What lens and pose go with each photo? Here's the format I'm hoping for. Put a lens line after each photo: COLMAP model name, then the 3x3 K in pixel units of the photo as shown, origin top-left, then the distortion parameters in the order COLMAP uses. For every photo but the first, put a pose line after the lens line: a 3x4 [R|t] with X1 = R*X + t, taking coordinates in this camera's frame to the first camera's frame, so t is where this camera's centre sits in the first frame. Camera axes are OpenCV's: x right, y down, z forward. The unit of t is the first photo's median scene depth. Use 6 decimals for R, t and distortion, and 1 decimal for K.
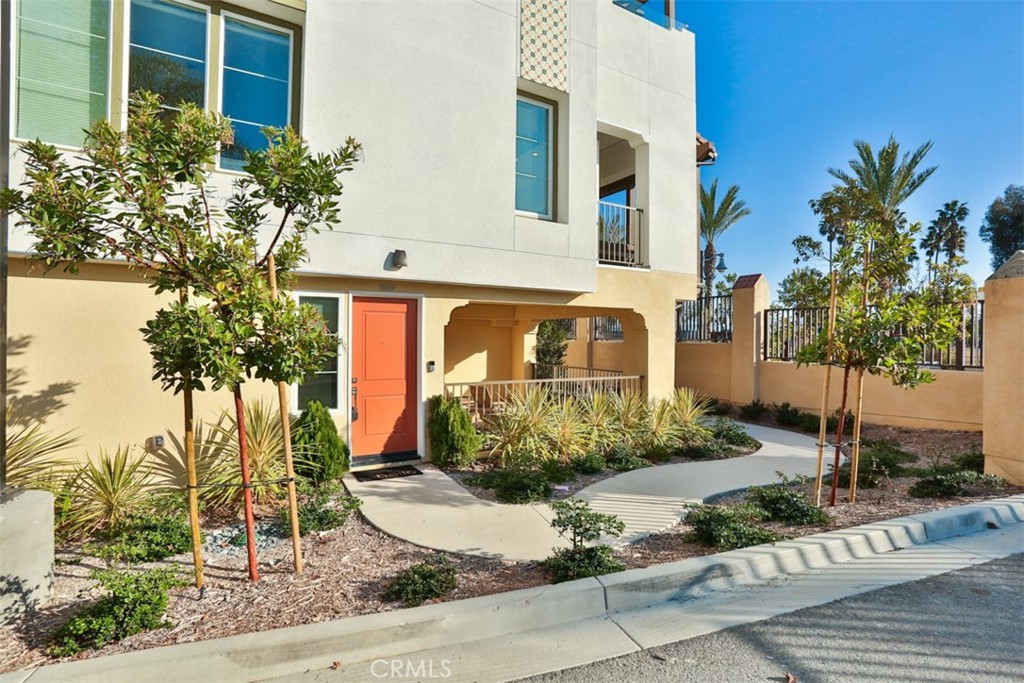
lens RADIAL K [[496.0, 0, 520.4], [0, 496.0, 337.0], [0, 0, 1]] dist [-0.075626, 0.031290]
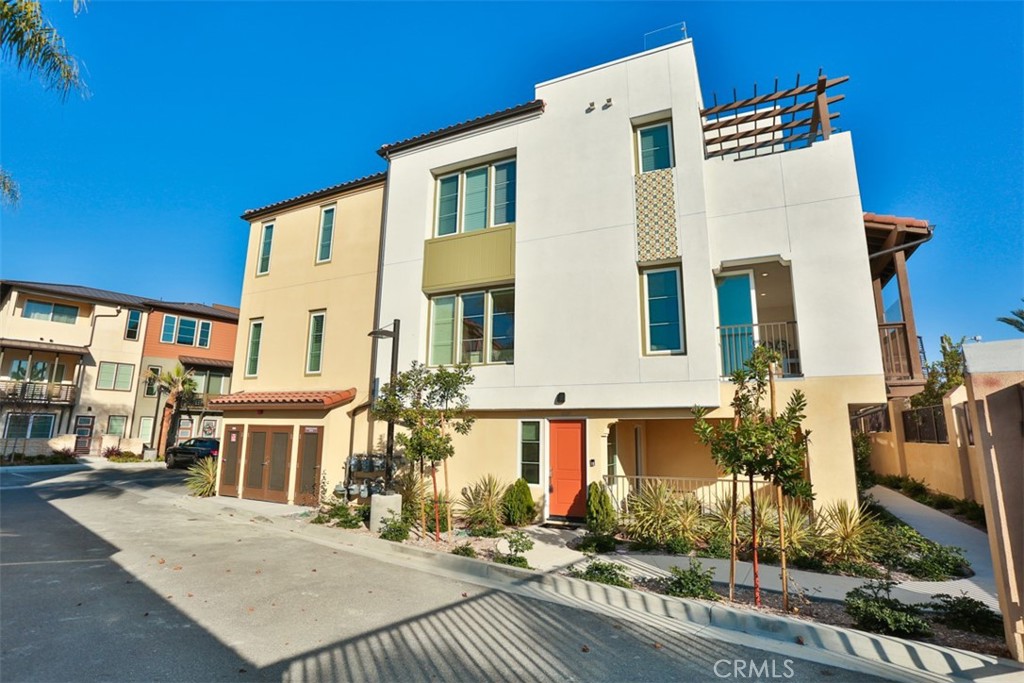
lens RADIAL K [[496.0, 0, 520.4], [0, 496.0, 337.0], [0, 0, 1]] dist [-0.075626, 0.031290]
pose [[0.552627, -0.162570, -0.817419, 1.030232], [-0.004925, 0.980137, -0.198261, -0.020322], [0.833414, 0.113590, 0.540850, -0.074033]]
